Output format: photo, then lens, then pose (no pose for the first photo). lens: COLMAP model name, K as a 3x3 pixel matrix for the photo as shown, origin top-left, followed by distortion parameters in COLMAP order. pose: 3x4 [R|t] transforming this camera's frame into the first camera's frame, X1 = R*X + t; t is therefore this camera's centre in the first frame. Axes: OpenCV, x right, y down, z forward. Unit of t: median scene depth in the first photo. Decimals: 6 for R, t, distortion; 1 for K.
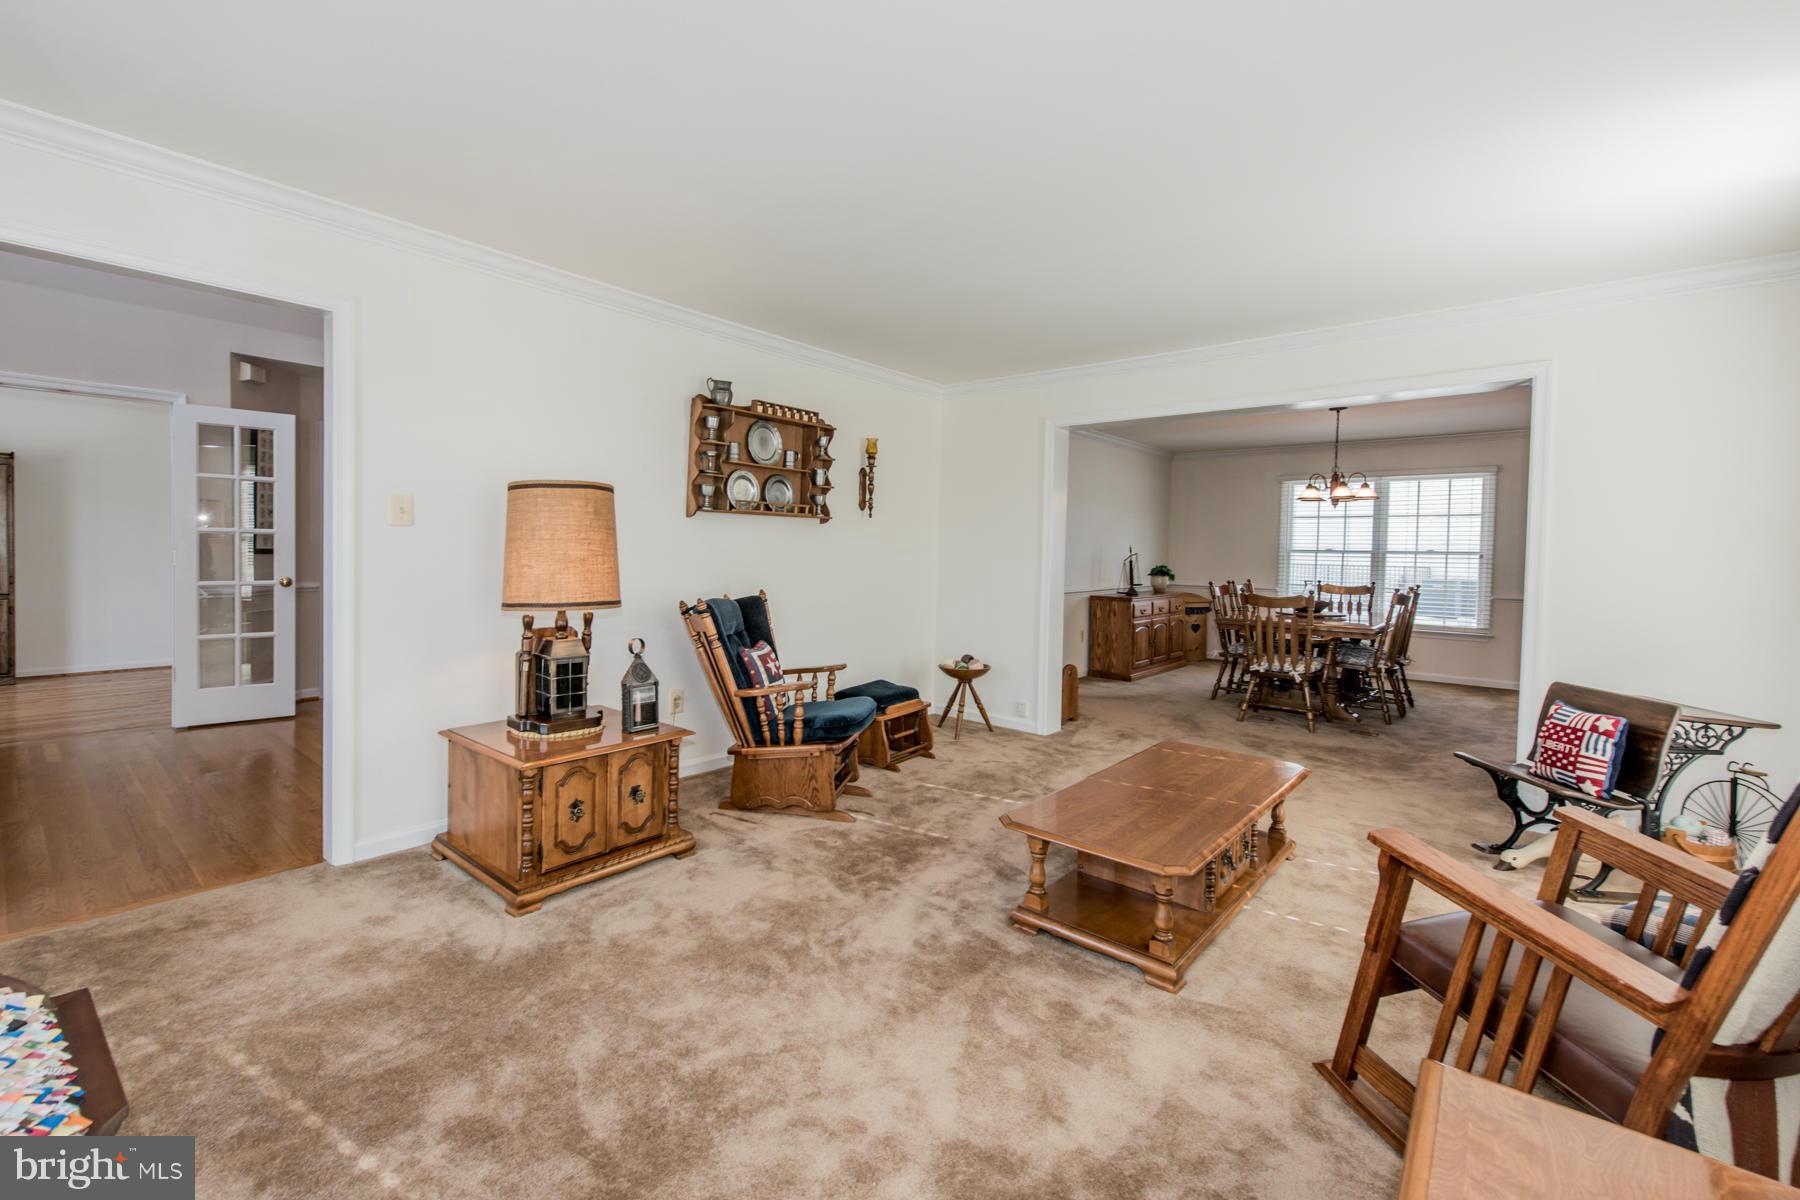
lens RADIAL K [[768.0, 0, 839.0], [0, 768.0, 567.9], [0, 0, 1]] dist [0.008608, -0.000077]
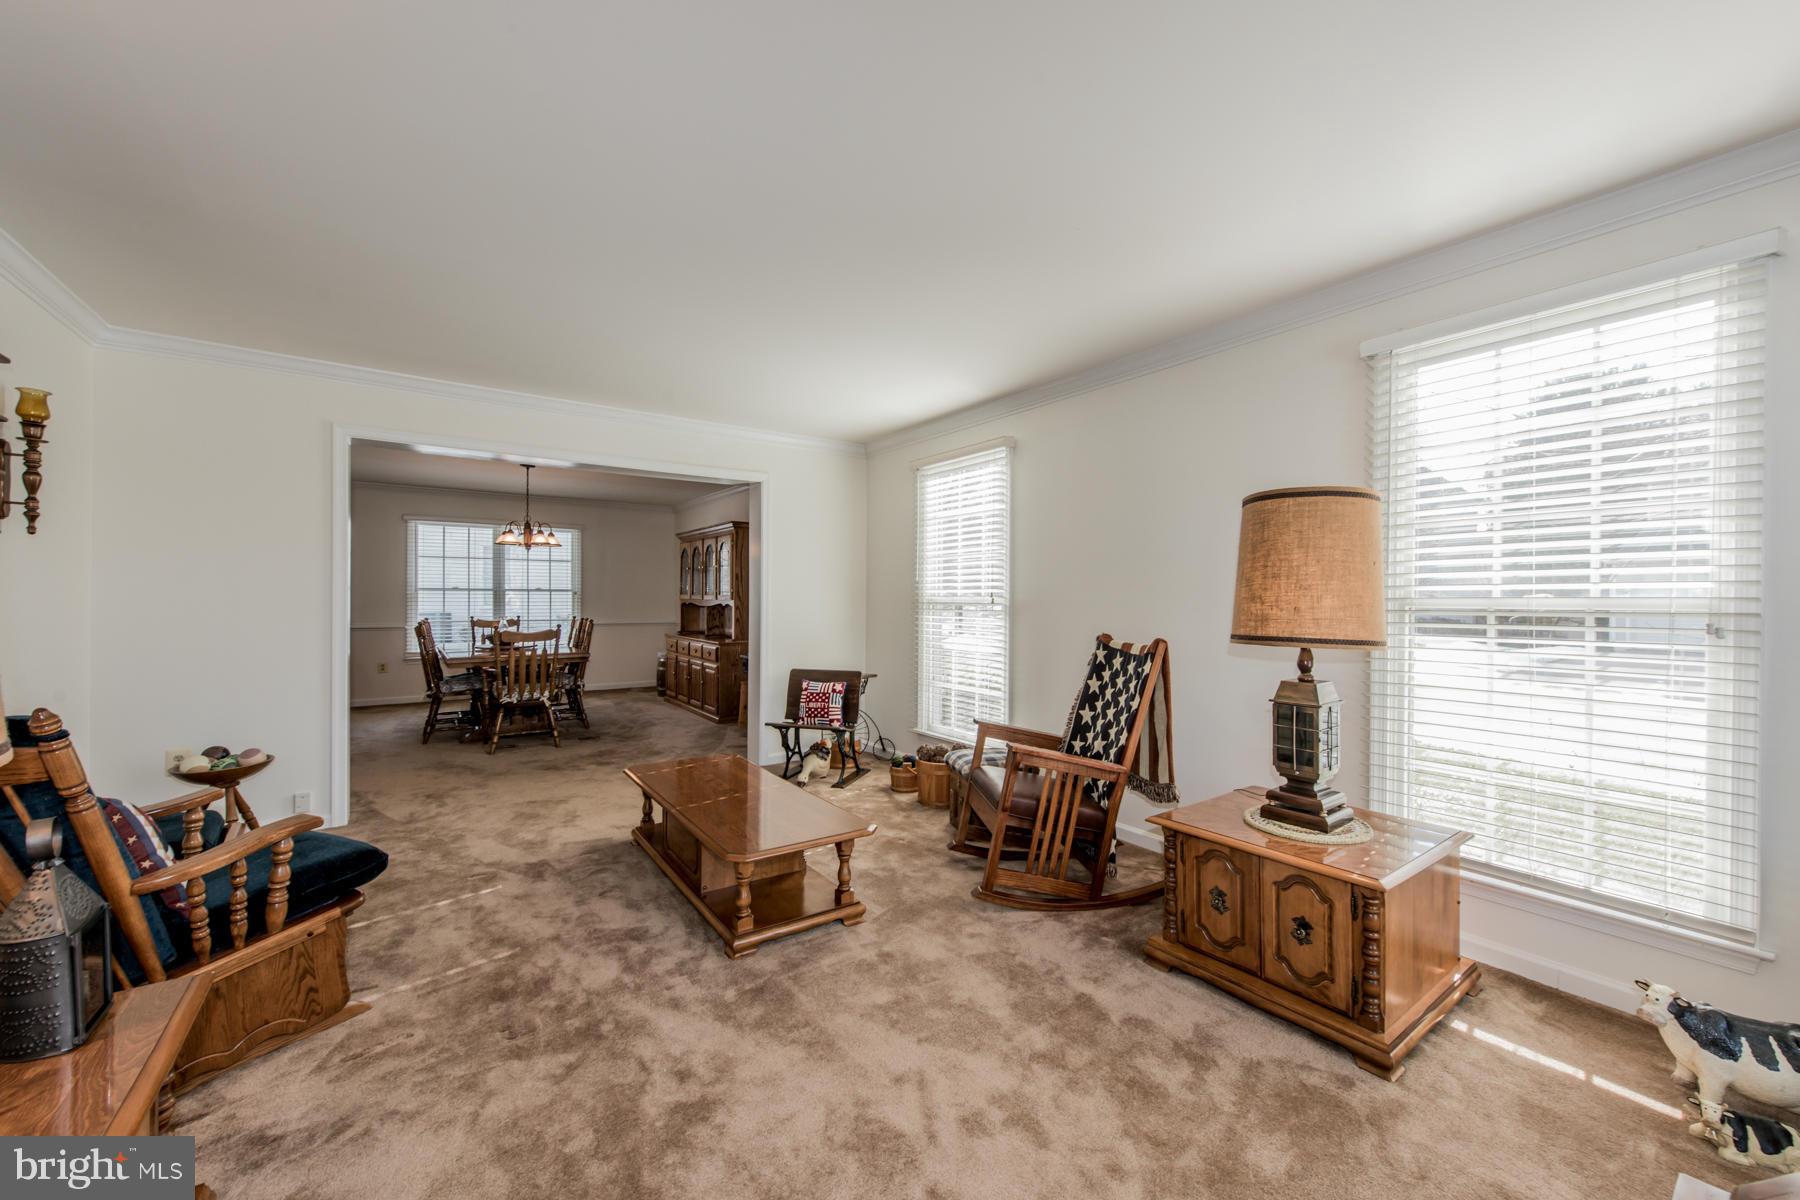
lens RADIAL K [[707.8, 0, 904.6], [0, 707.8, 600.5], [0, 0, 1]] dist [0.016680, -0.003027]
pose [[0.203273, -0.020473, 0.978908, -0.301777], [0.022287, 0.999619, 0.016278, -0.011722], [-0.978868, 0.018508, 0.203652, 0.263032]]
